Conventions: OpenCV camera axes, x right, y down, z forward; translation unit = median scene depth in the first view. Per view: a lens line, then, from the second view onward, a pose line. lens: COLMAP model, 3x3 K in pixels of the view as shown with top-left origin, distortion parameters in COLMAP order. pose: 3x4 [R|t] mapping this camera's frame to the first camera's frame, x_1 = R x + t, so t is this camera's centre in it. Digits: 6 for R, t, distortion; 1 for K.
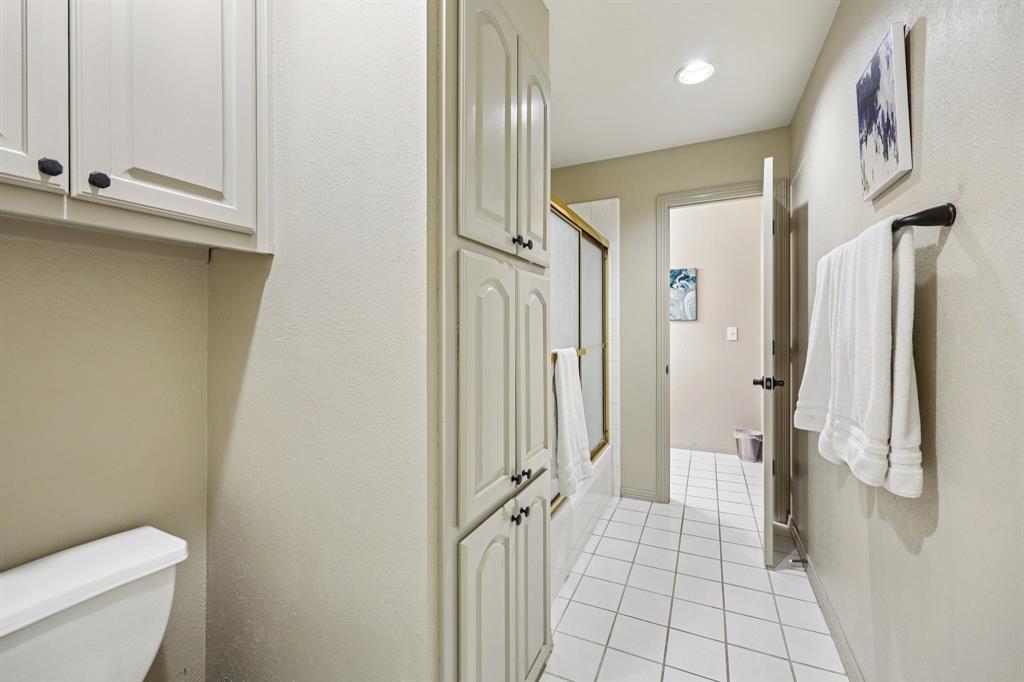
lens RADIAL K [[415.1, 0, 514.3], [0, 415.1, 334.8], [0, 0, 1]] dist [0.002512, 0.000632]
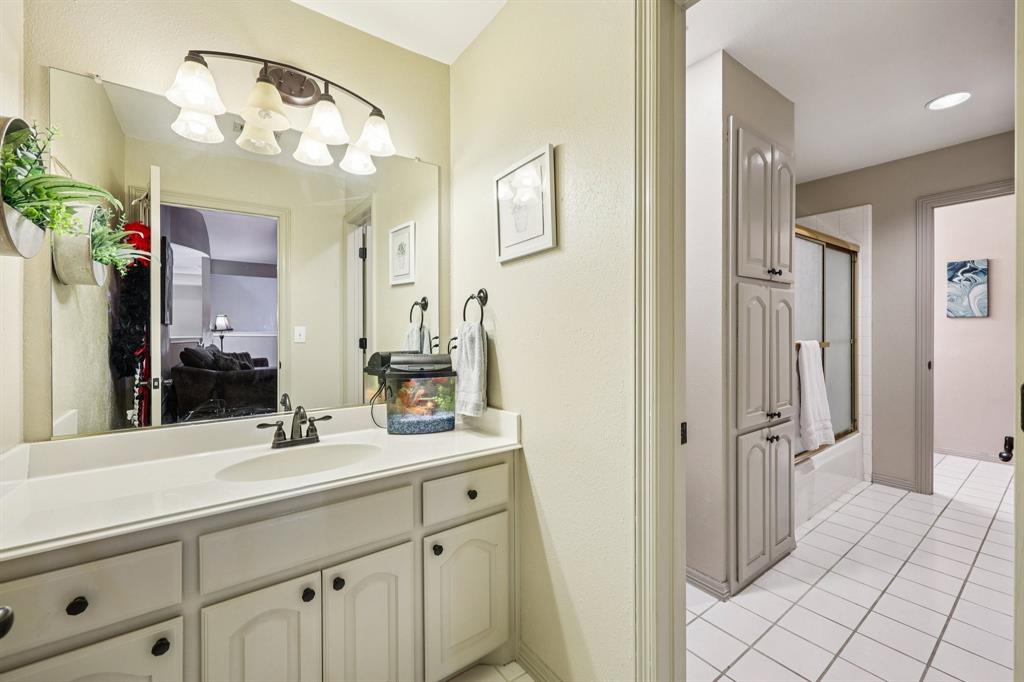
lens RADIAL K [[415.1, 0, 520.3], [0, 415.1, 332.7], [0, 0, 1]] dist [0.002512, 0.000632]
pose [[0.880690, 0.003639, -0.473679, -0.050016], [-0.005748, 0.999979, -0.003005, 0.015265], [0.473658, 0.005369, 0.880693, -0.525331]]
